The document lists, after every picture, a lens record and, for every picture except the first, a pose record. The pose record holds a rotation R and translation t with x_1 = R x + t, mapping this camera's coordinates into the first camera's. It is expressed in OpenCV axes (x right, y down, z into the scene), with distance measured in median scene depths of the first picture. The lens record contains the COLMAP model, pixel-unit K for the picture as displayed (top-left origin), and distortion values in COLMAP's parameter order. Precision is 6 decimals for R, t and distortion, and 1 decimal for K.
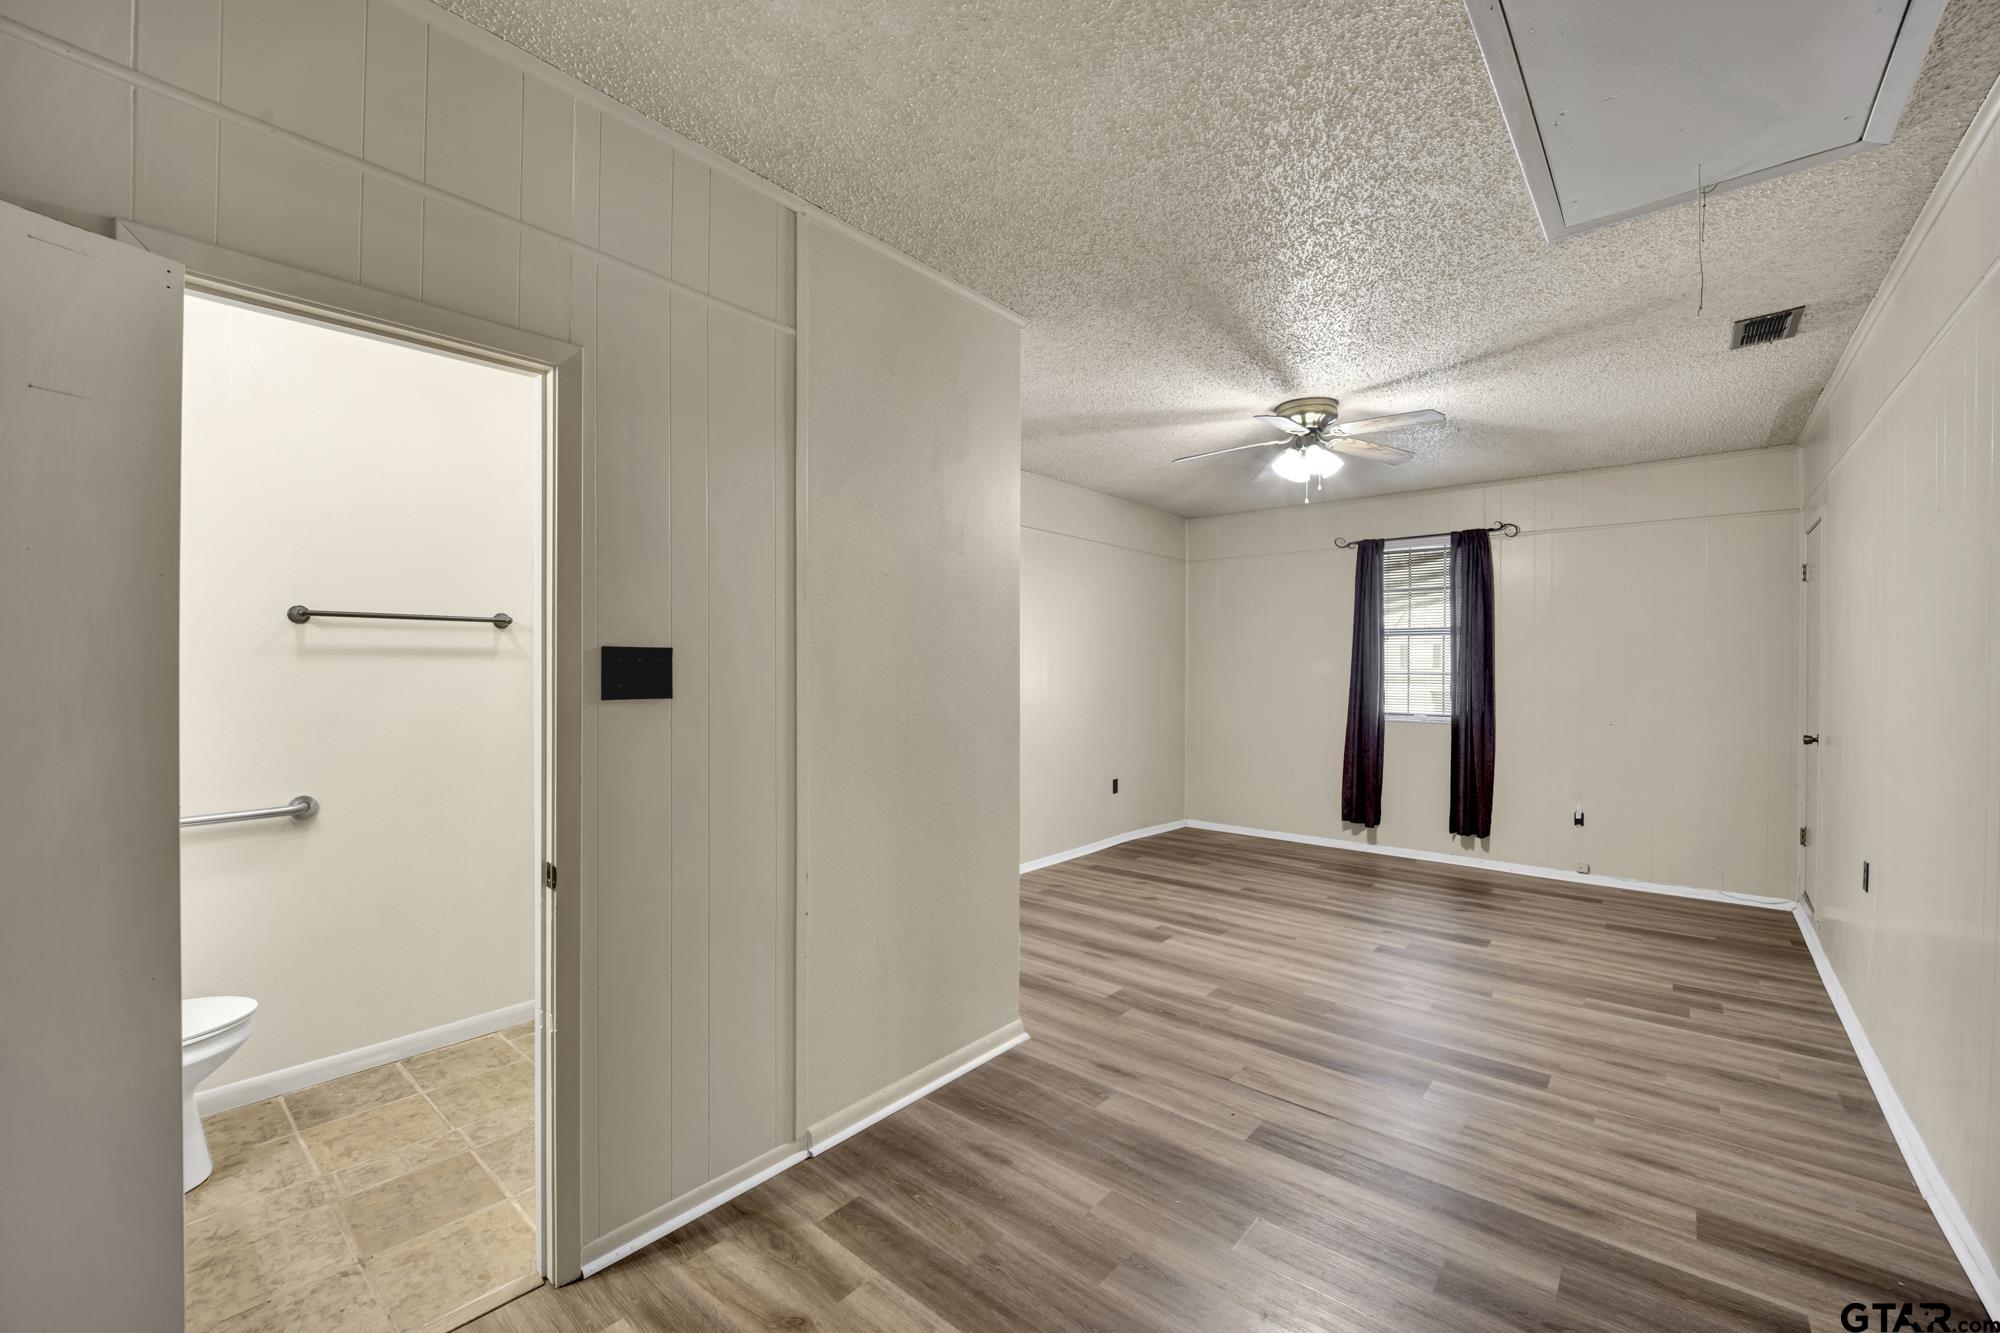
lens RADIAL K [[815.0, 0, 994.1], [0, 815.0, 673.3], [0, 0, 1]] dist [-0.015336, -0.001123]
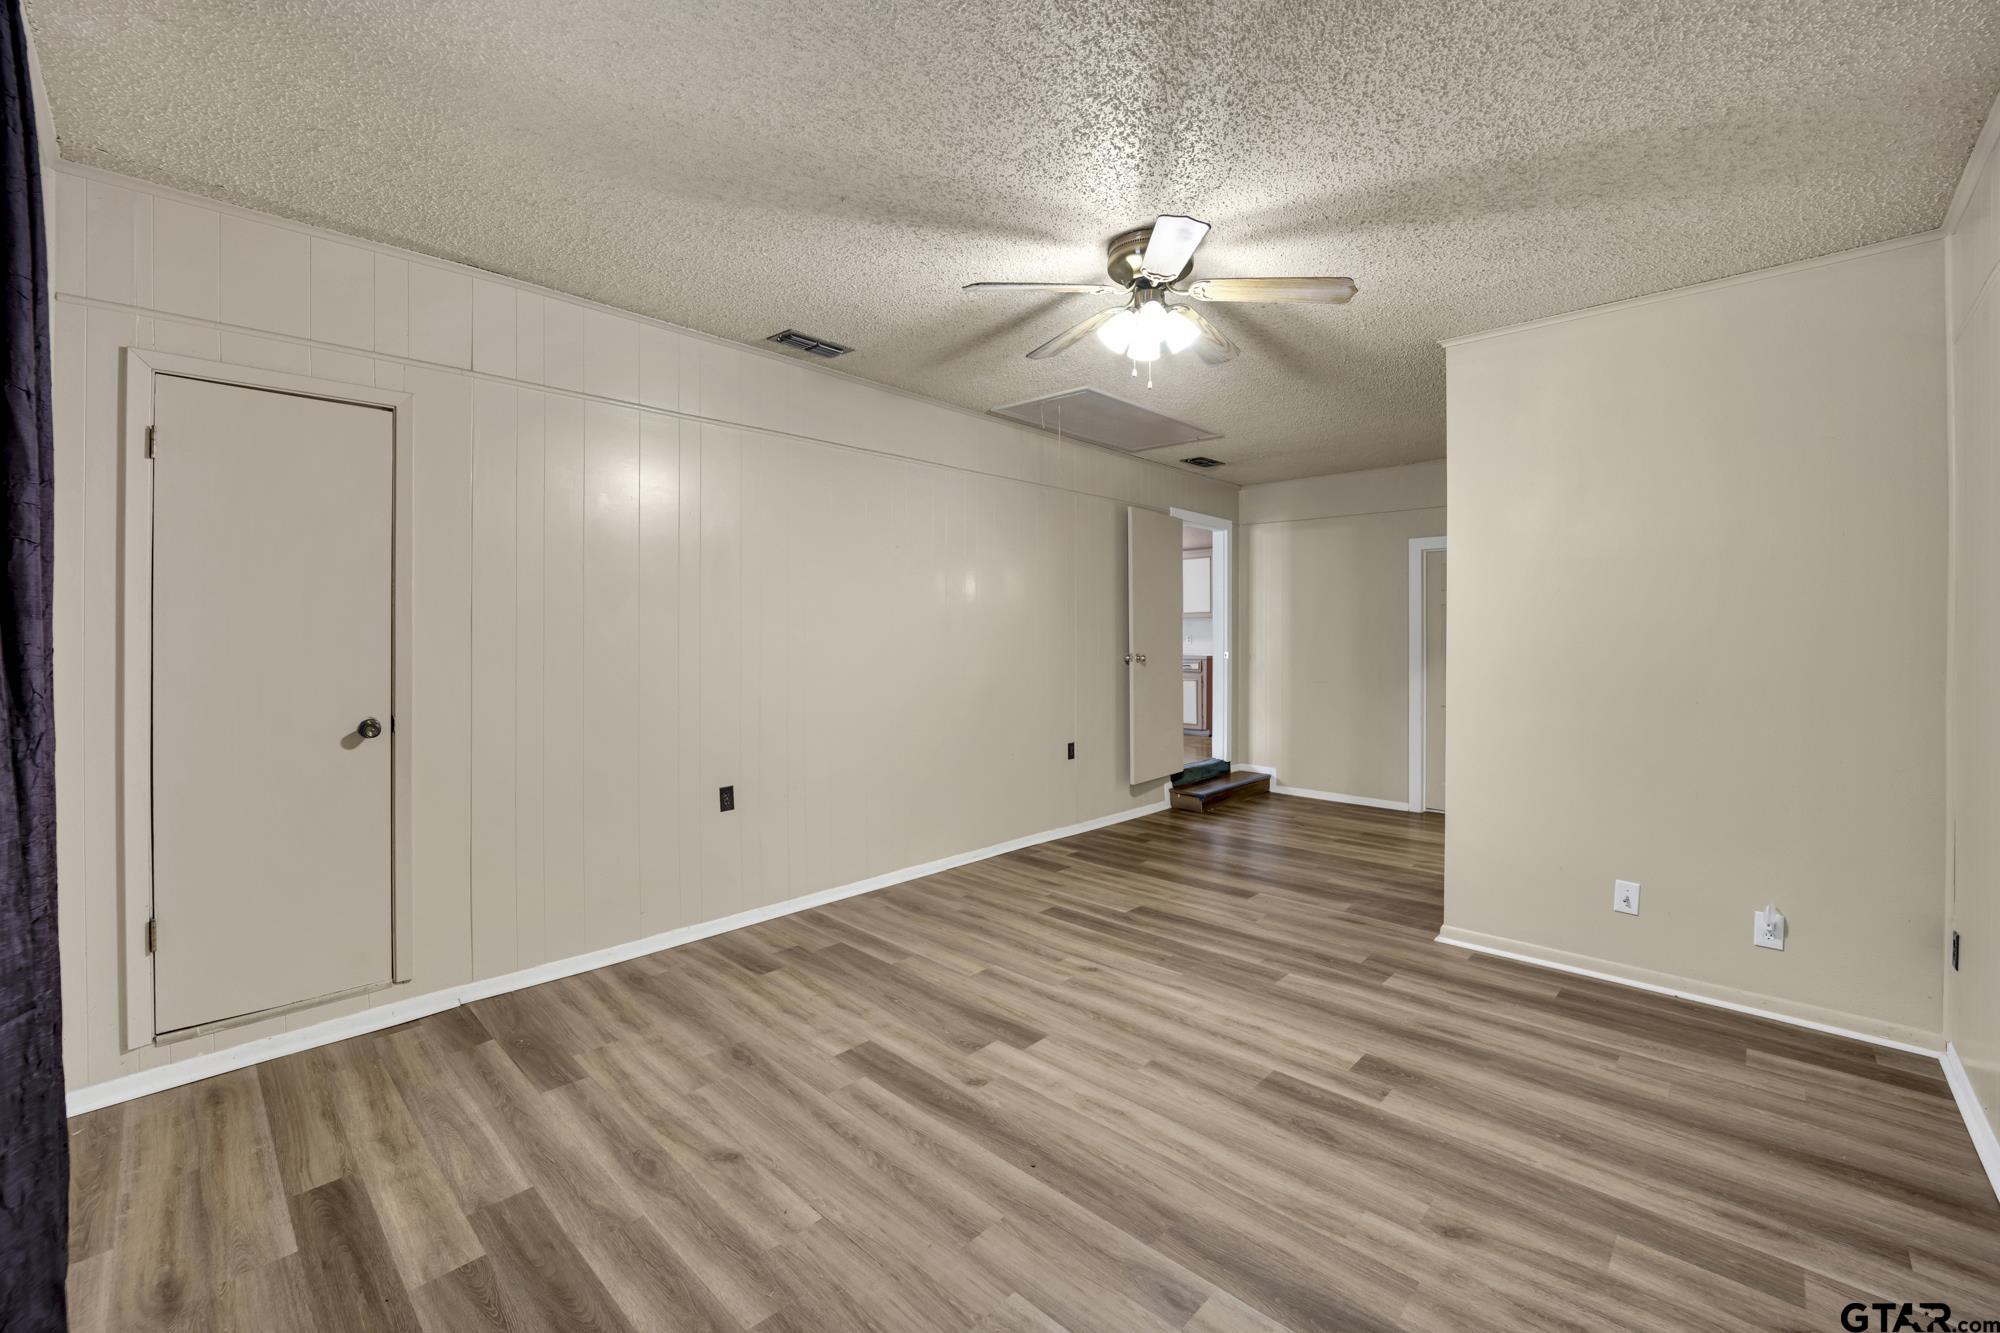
lens RADIAL K [[815.0, 0, 986.4], [0, 815.0, 631.0], [0, 0, 1]] dist [-0.015336, -0.001123]
pose [[-0.997295, -0.006459, 0.073216, 0.486464], [-0.005987, 0.999960, 0.006673, -0.010036], [-0.073256, 0.006217, -0.997294, 1.753315]]
